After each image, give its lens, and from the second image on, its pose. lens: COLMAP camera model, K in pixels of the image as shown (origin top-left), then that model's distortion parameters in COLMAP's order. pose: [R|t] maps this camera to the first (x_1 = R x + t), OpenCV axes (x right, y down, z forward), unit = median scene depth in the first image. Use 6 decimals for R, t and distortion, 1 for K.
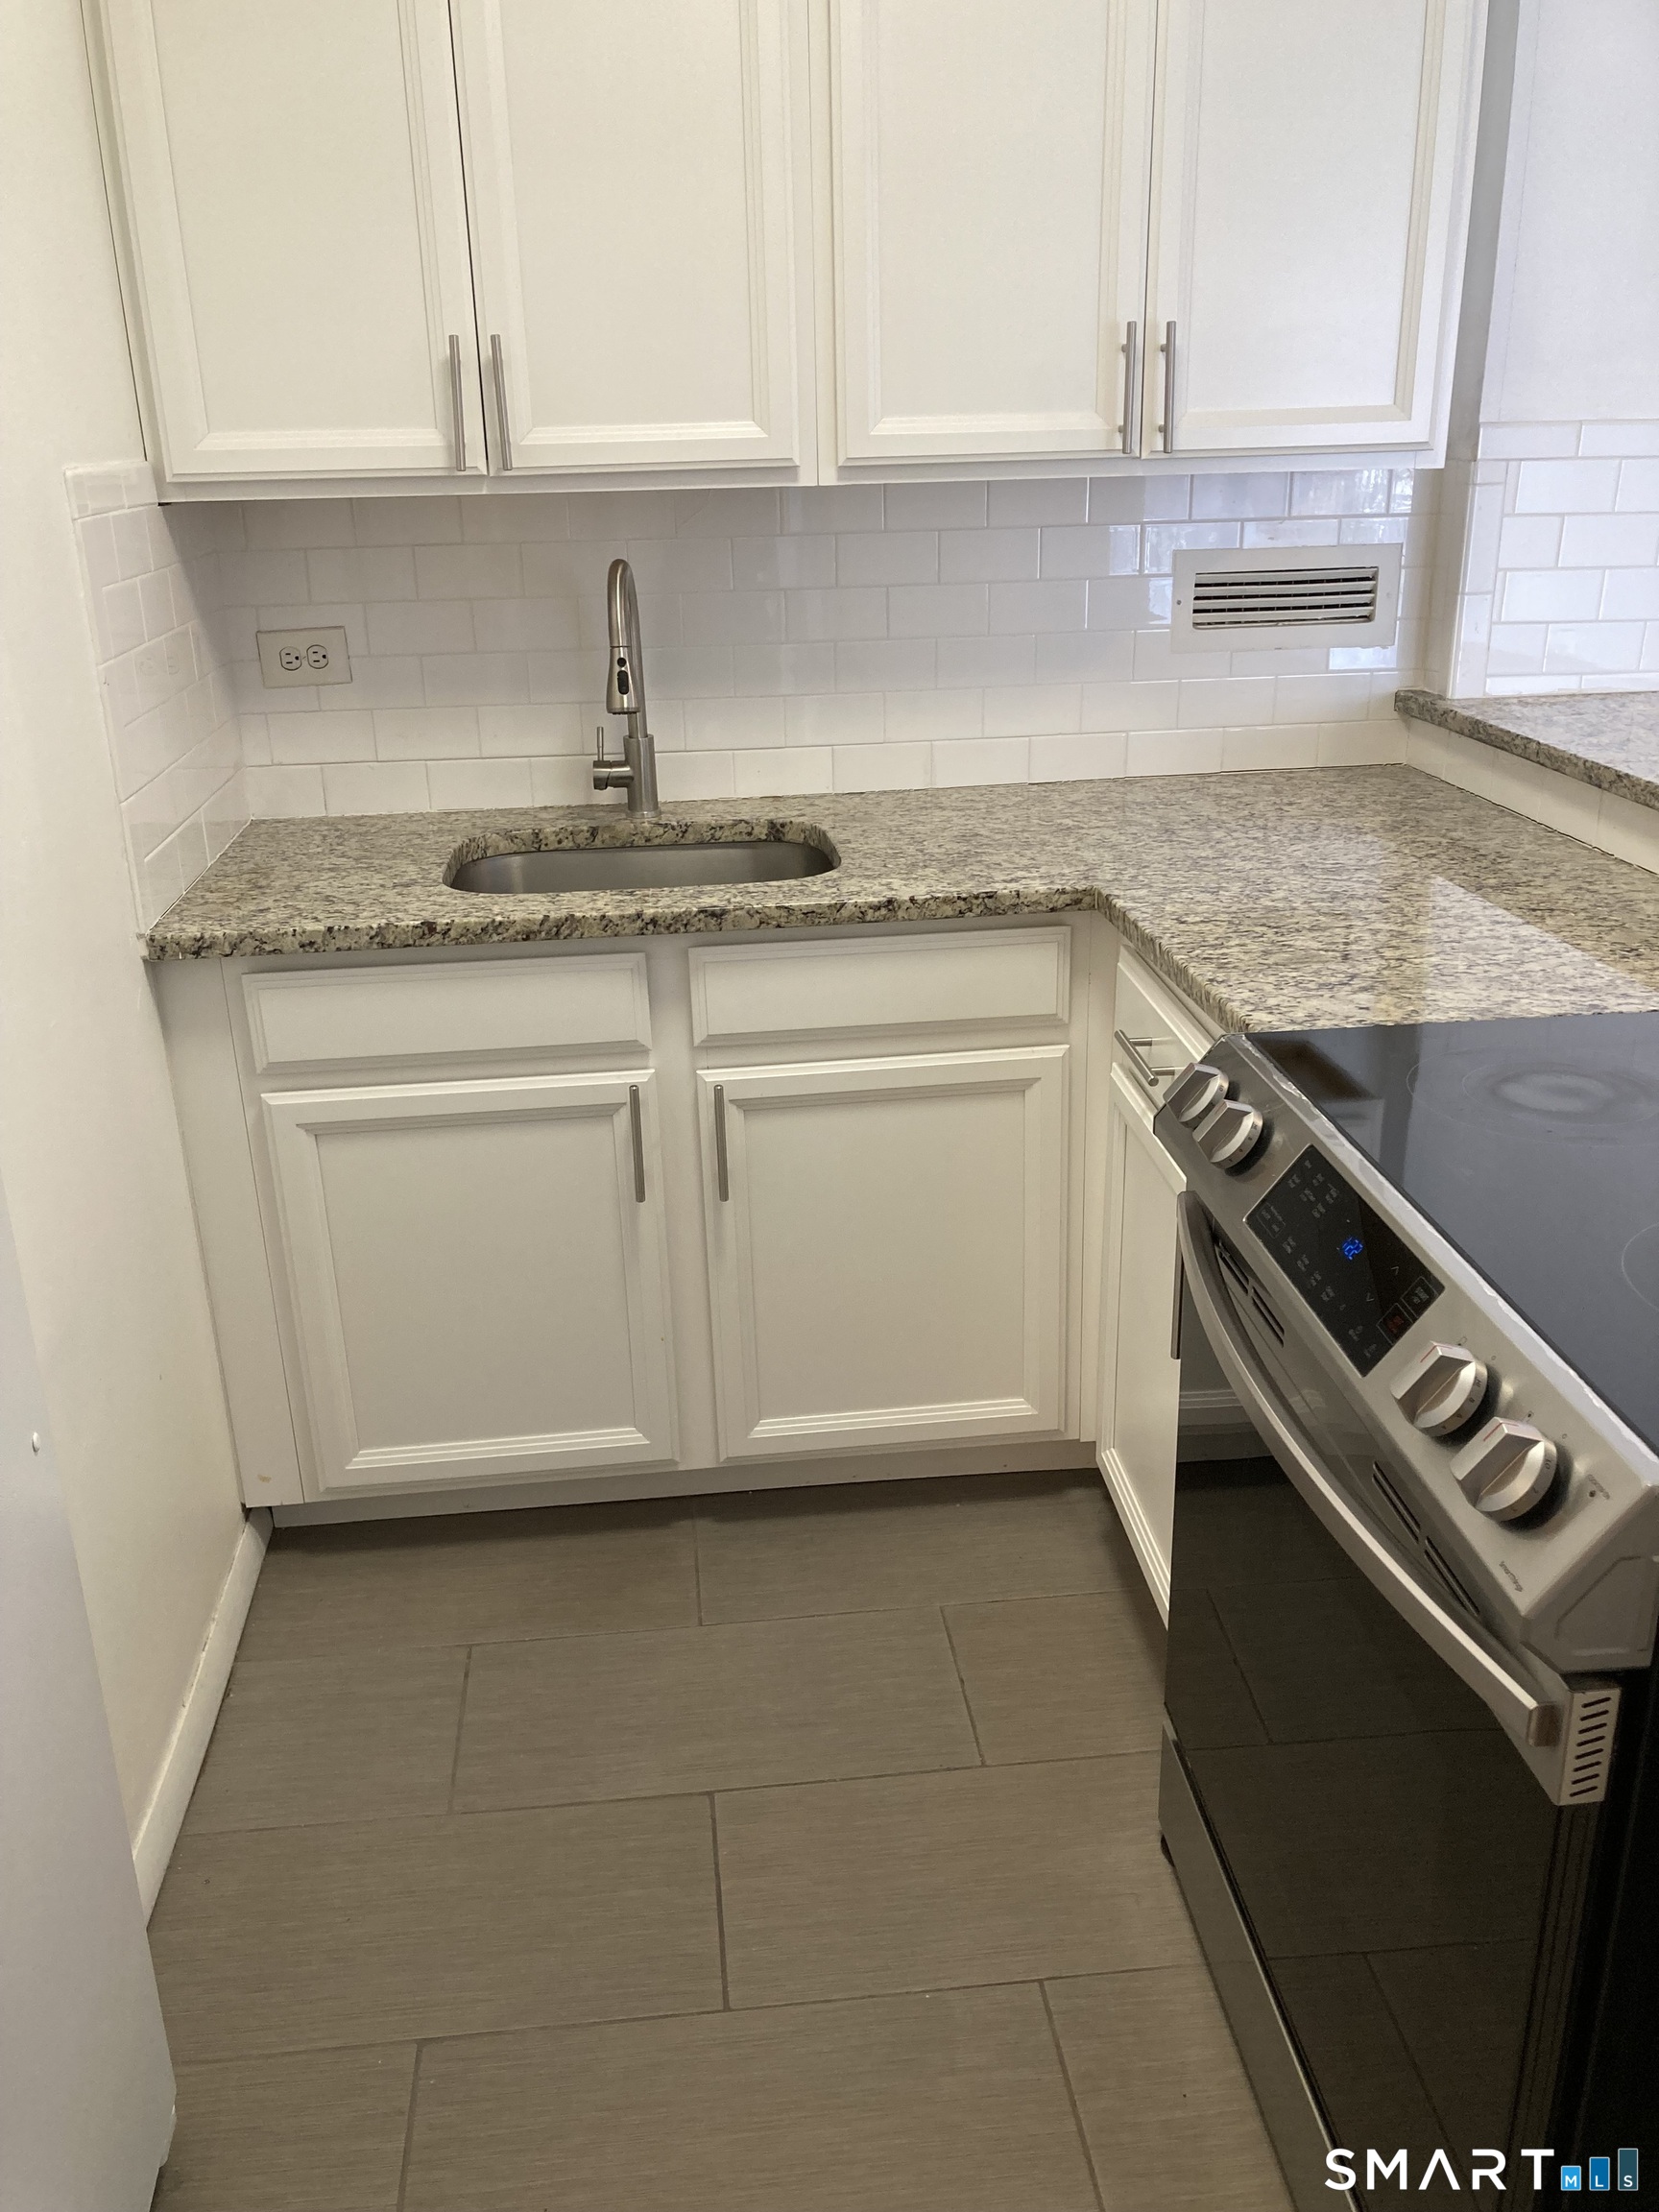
lens RADIAL K [[1786.5, 0, 829.5], [0, 1786.5, 1106.0], [0, 0, 1]] dist [0.063230, -0.098523]
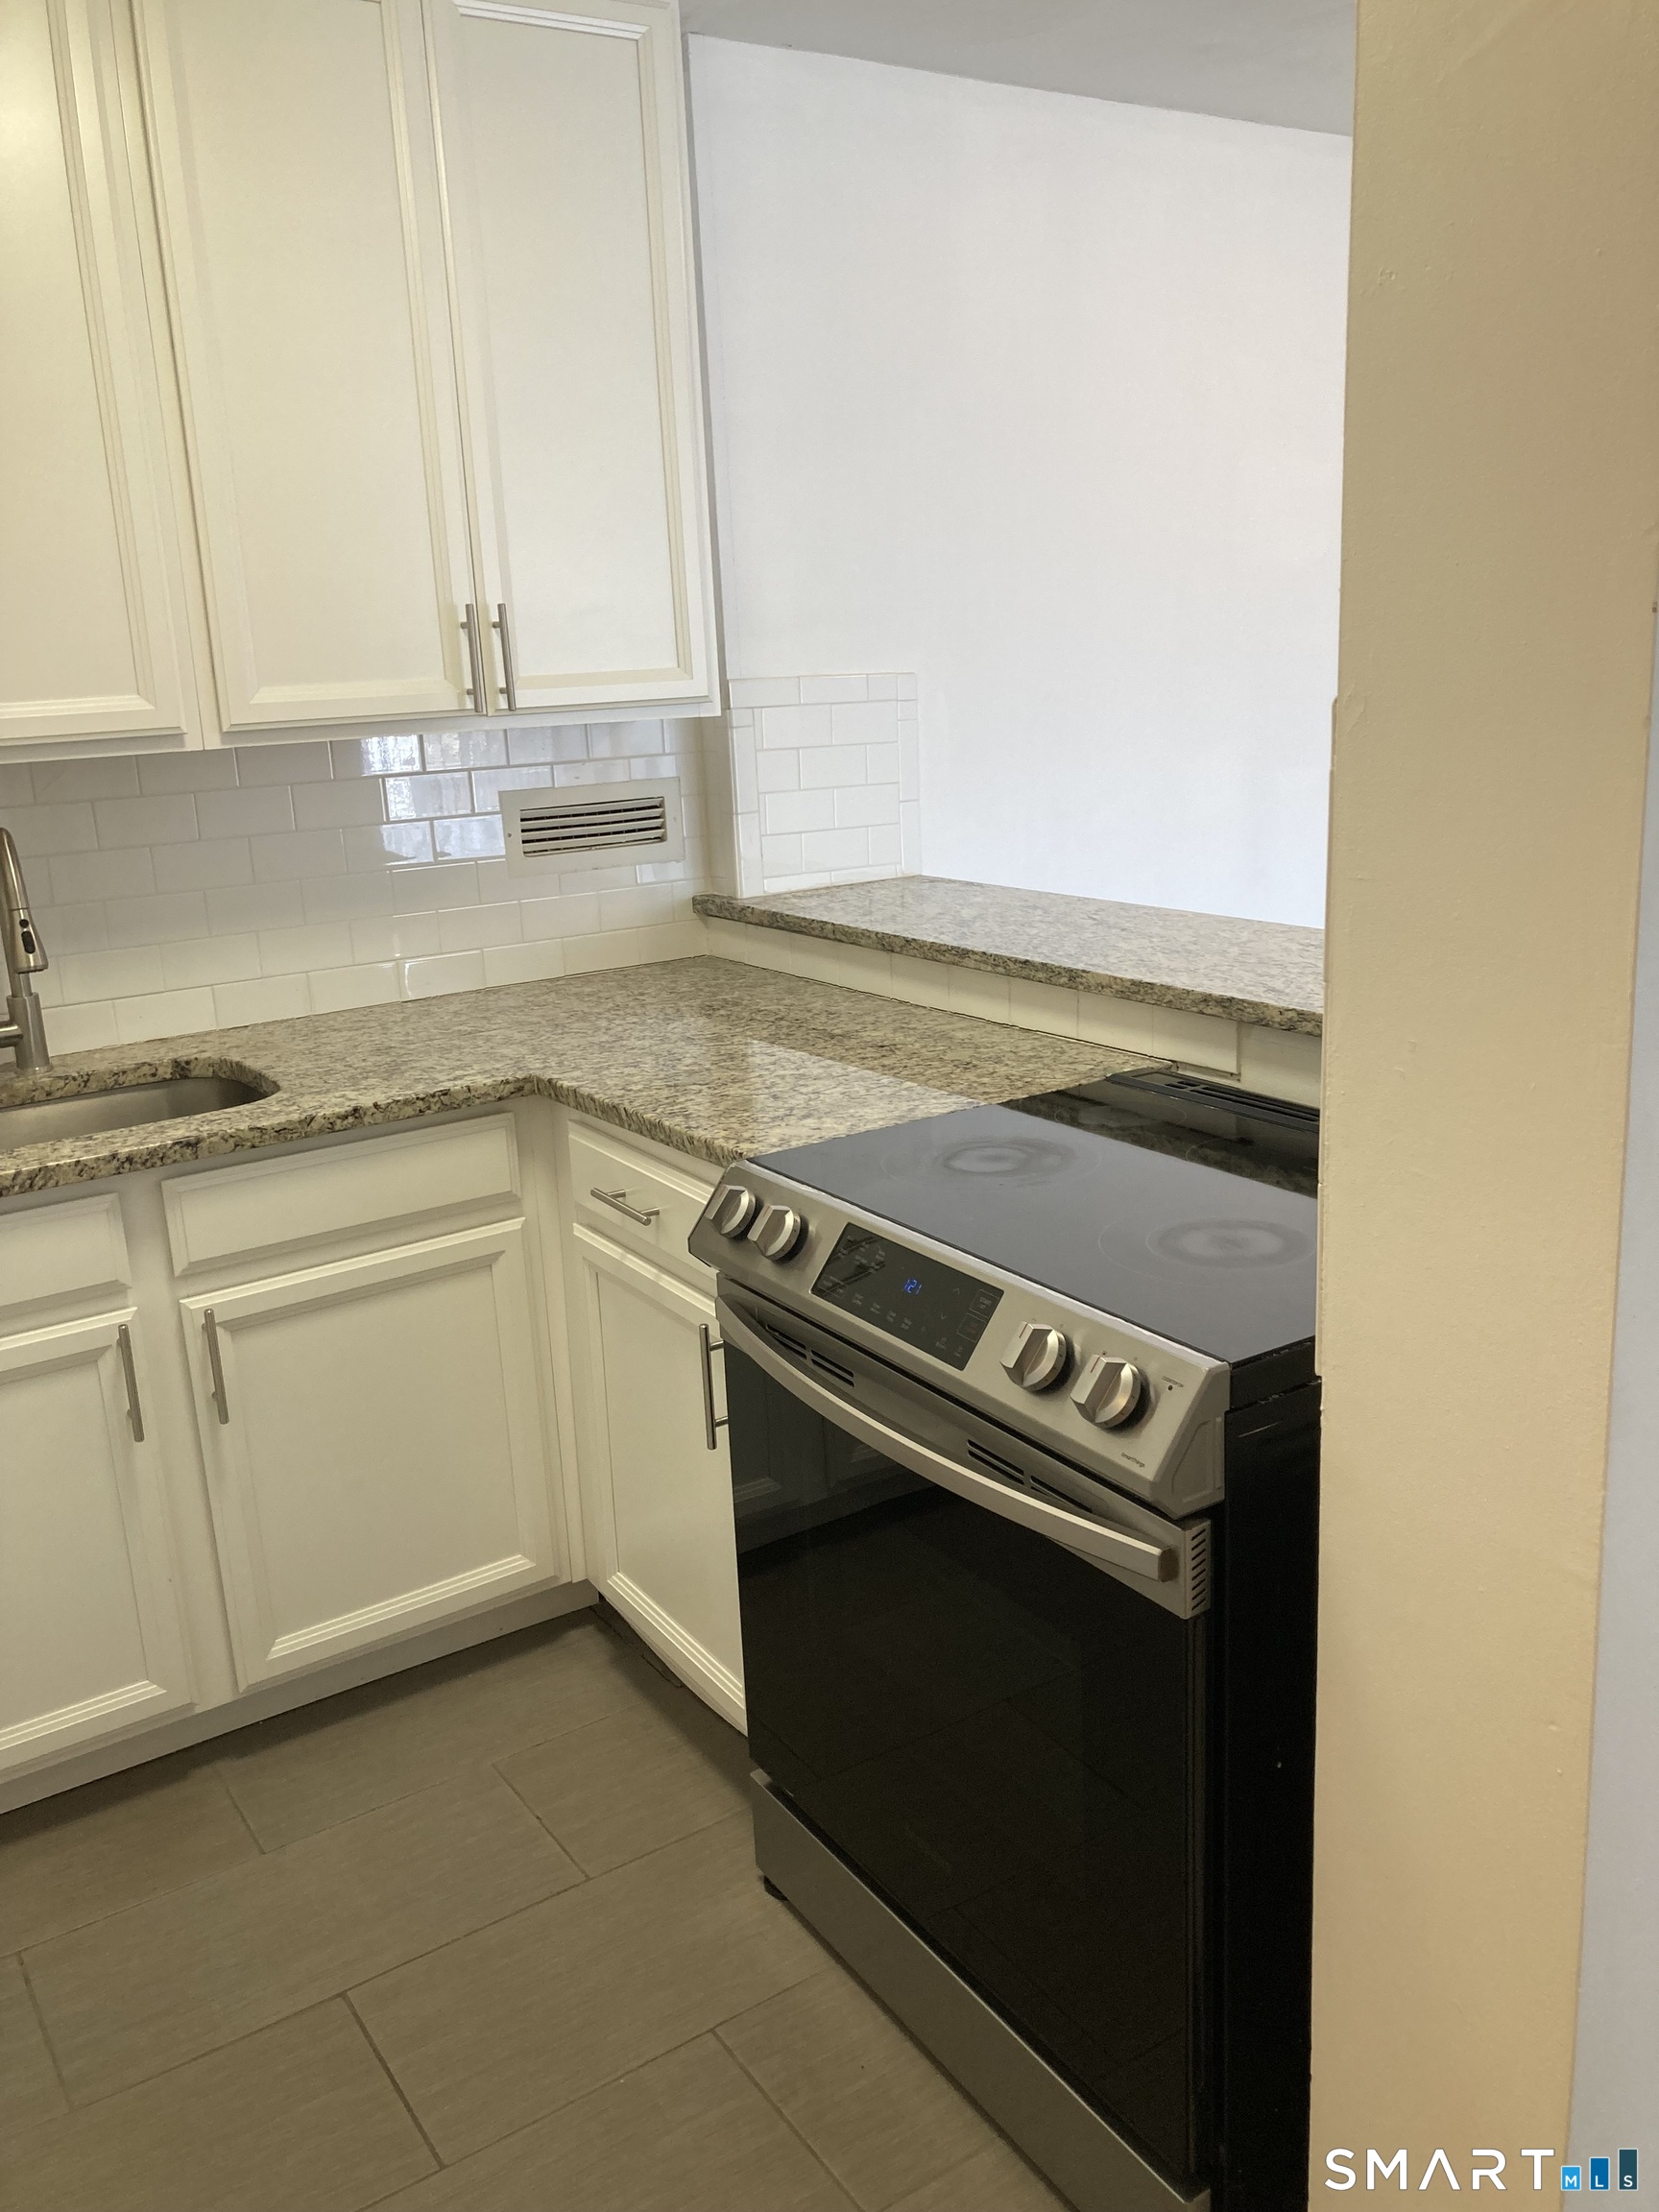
lens RADIAL K [[1786.5, 0, 829.5], [0, 1786.5, 1106.0], [0, 0, 1]] dist [0.063230, -0.098523]
pose [[0.881114, -0.131448, 0.454267, -0.199403], [0.189333, 0.978300, -0.084154, 0.028362], [-0.433348, 0.160157, 0.886882, -0.088000]]
